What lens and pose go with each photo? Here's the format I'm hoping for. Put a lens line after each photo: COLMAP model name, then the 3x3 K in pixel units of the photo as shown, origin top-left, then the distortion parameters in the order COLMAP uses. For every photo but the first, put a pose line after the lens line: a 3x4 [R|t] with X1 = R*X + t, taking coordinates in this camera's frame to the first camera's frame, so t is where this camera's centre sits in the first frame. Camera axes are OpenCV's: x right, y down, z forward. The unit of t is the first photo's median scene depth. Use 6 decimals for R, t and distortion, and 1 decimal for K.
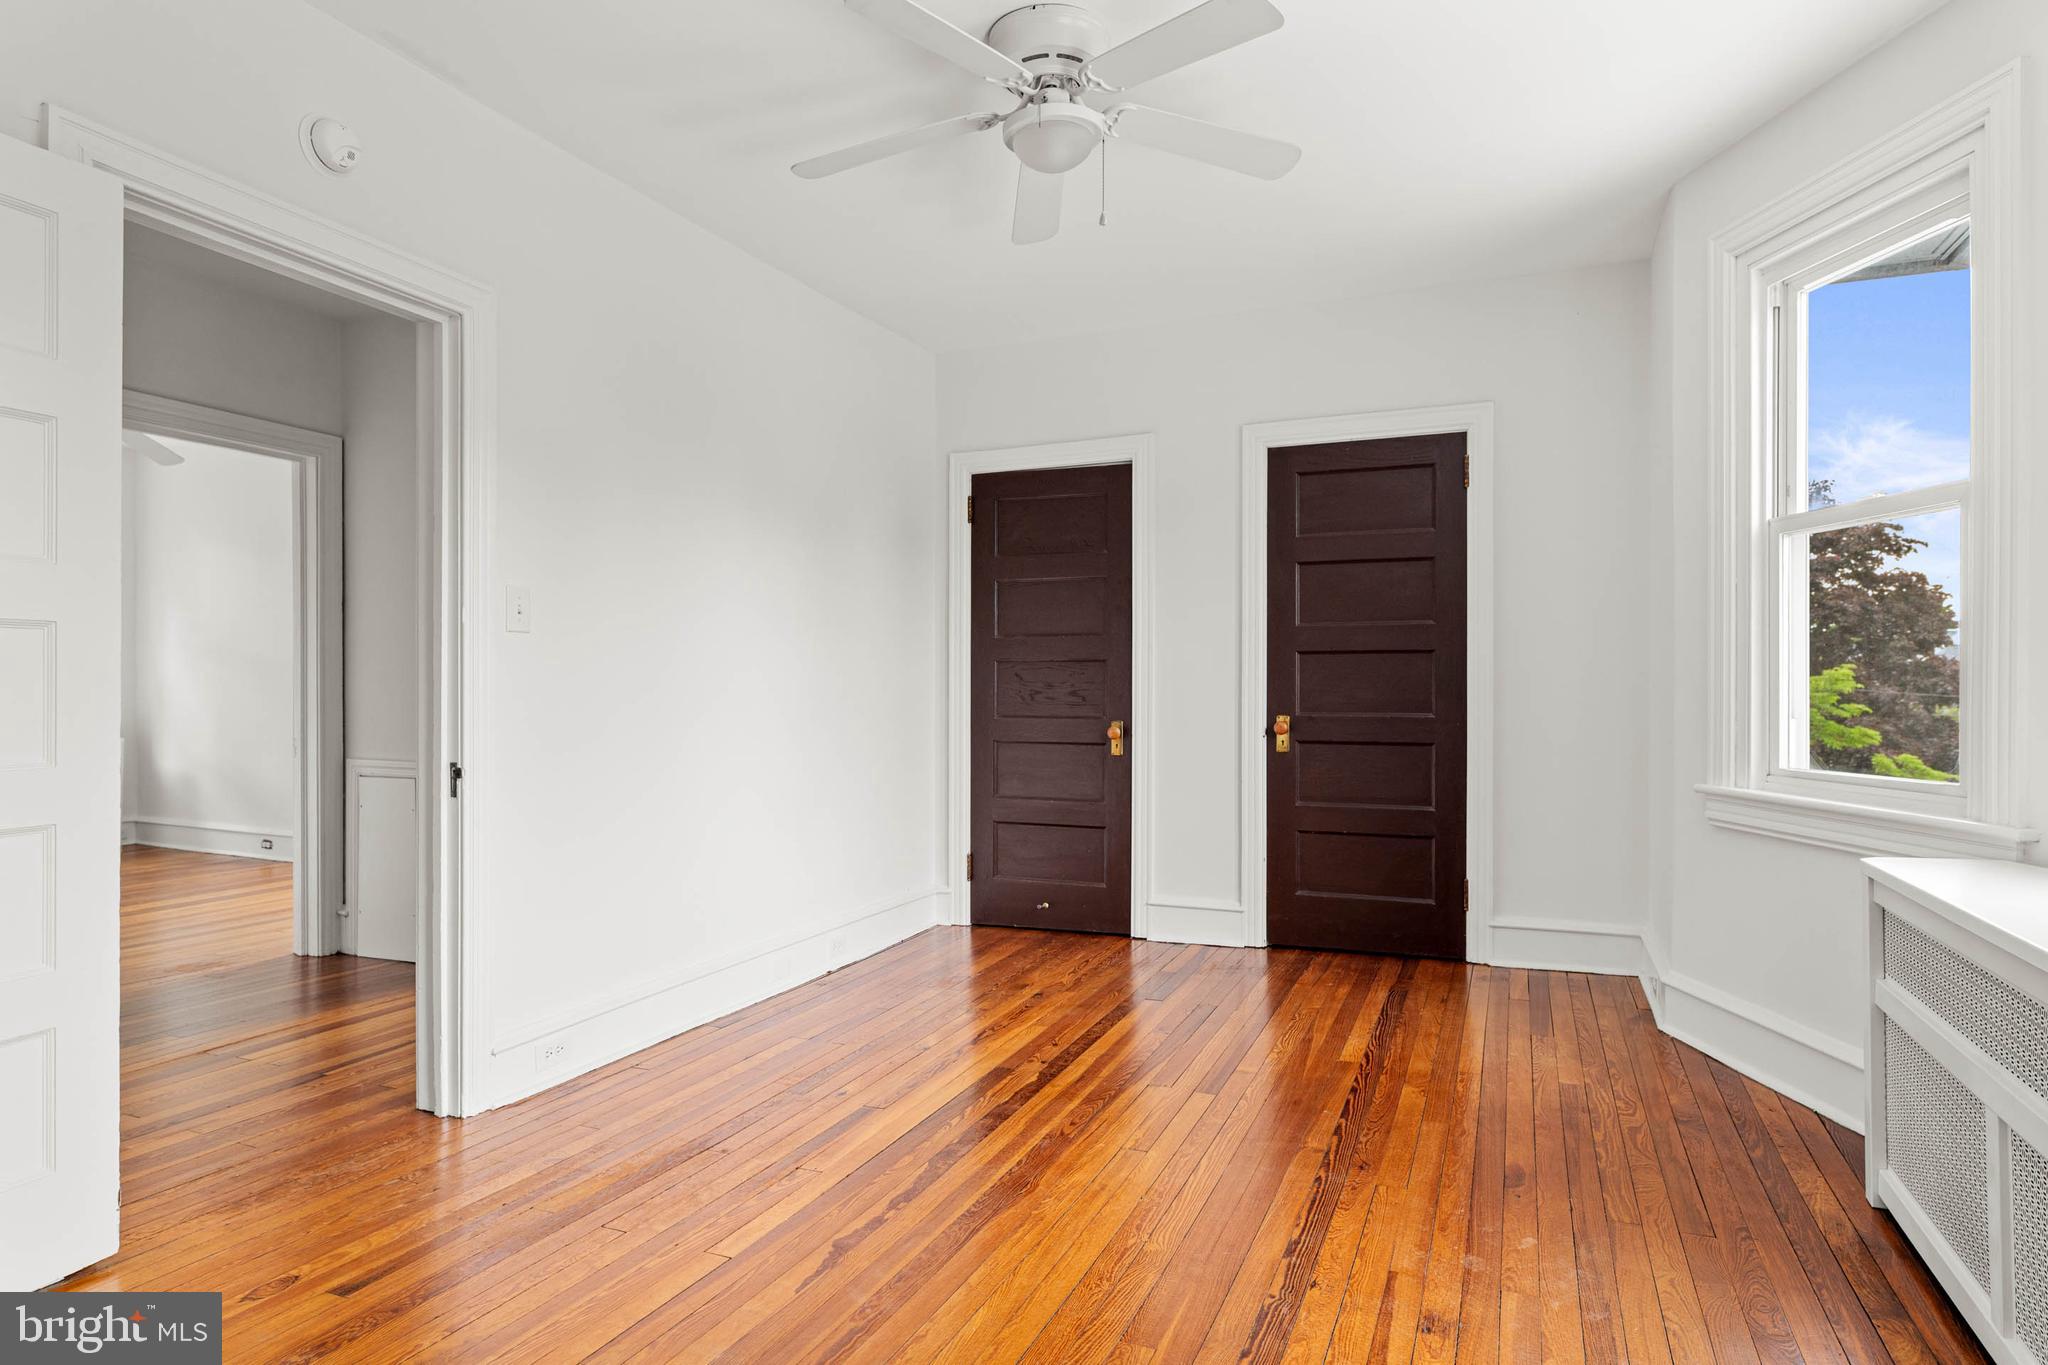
lens RADIAL K [[1171.9, 0, 1024.0], [0, 1171.9, 680.0], [0, 0, 1]] dist [0.001849, 0.000461]
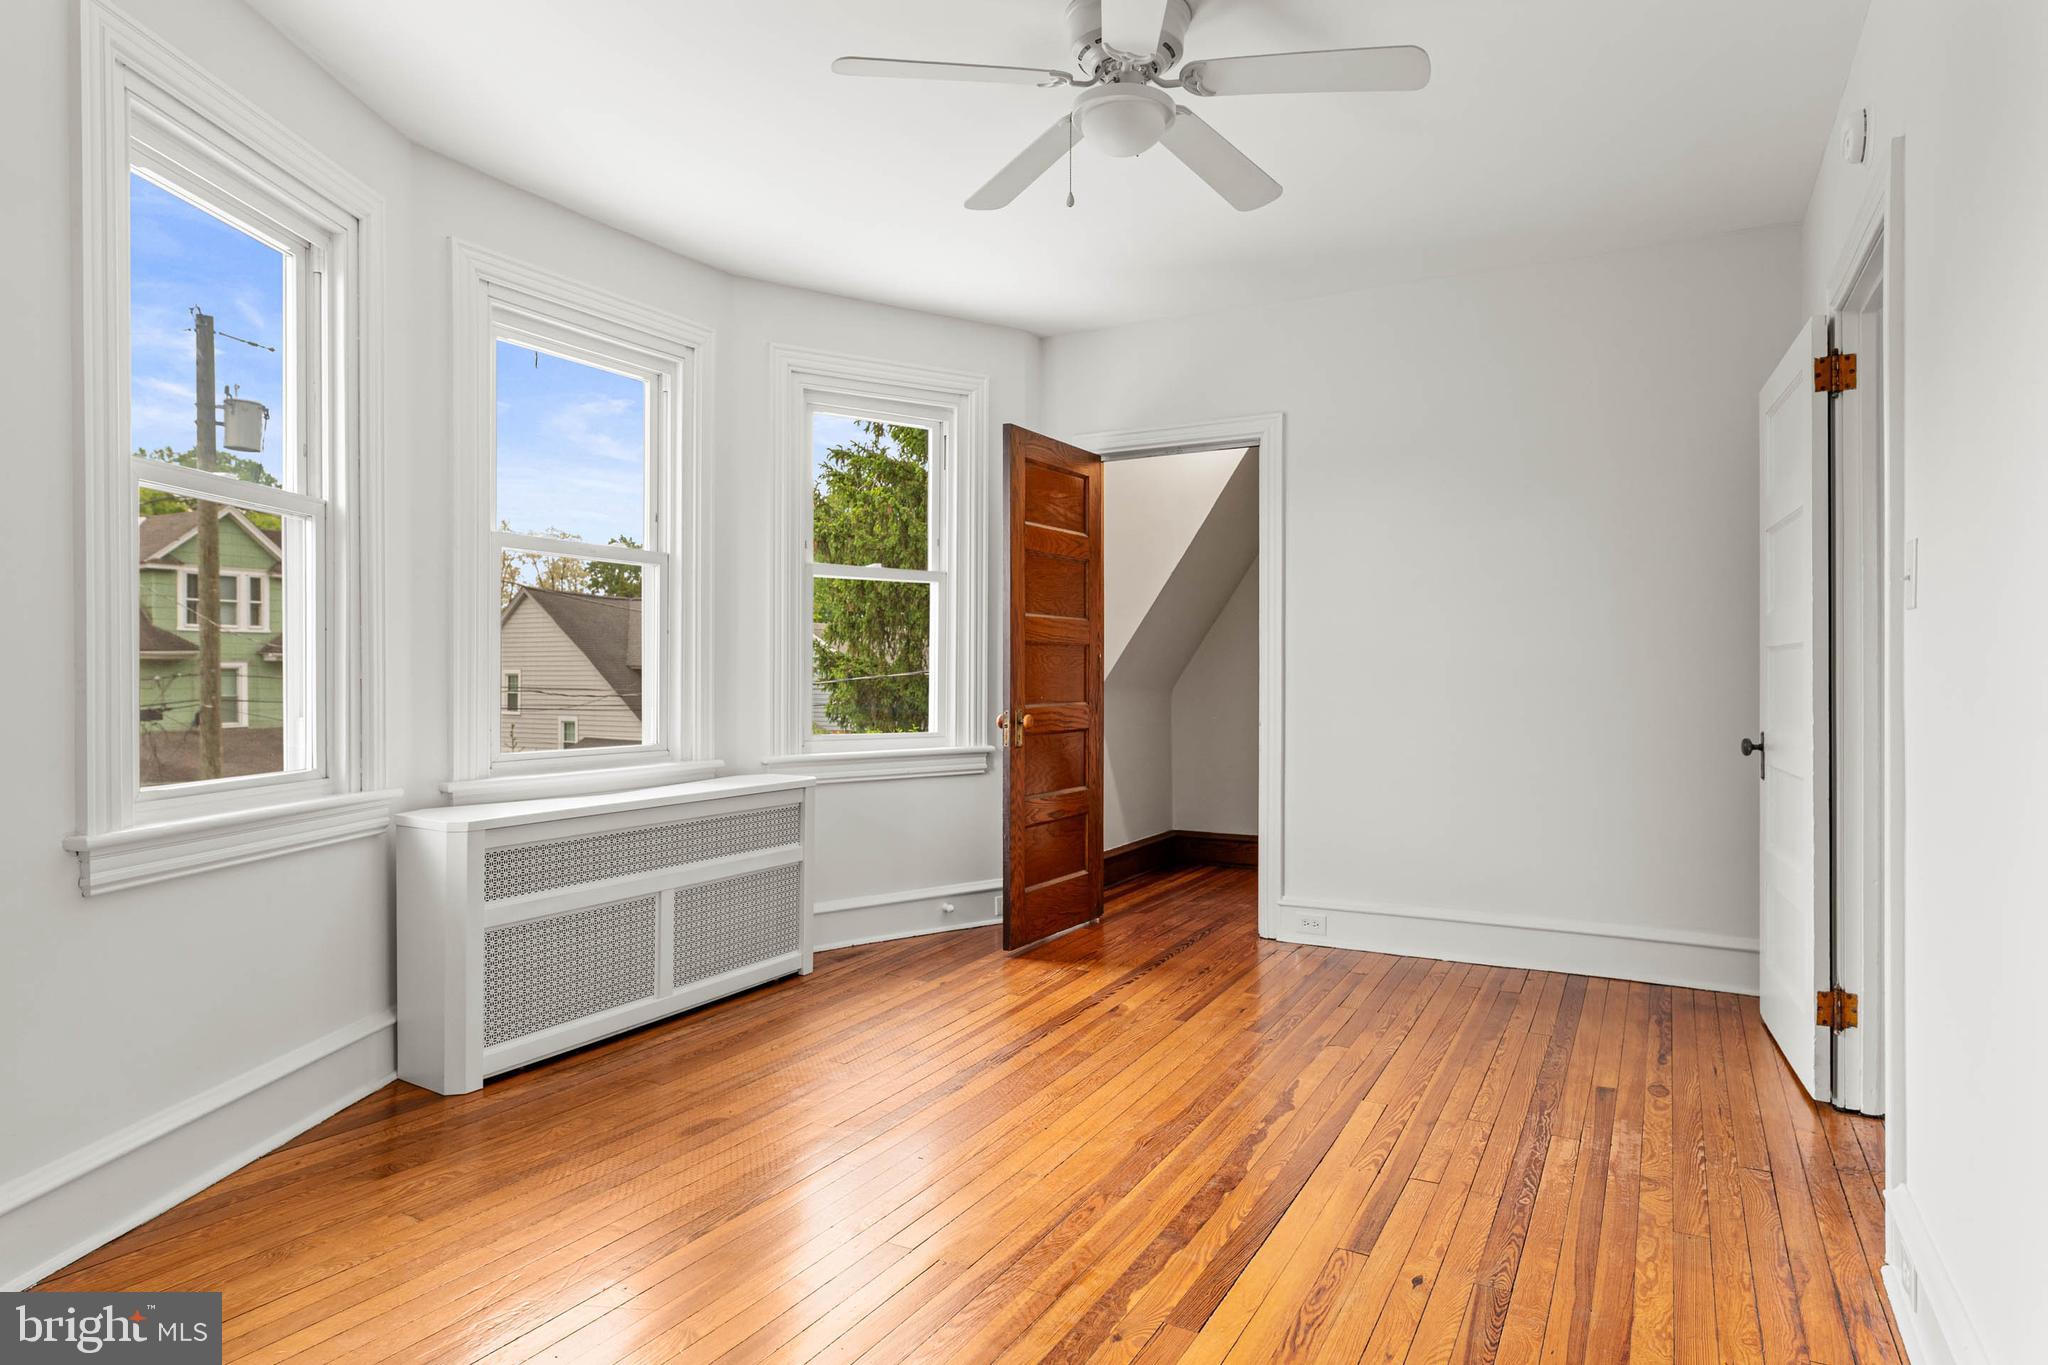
lens RADIAL K [[1171.9, 0, 1023.9], [0, 1171.9, 690.4], [0, 0, 1]] dist [0.001849, 0.000461]
pose [[-0.994752, -0.004867, 0.102201, 0.006025], [-0.004652, 0.999986, 0.002347, 0.007842], [-0.102211, 0.001859, -0.994761, 1.949904]]
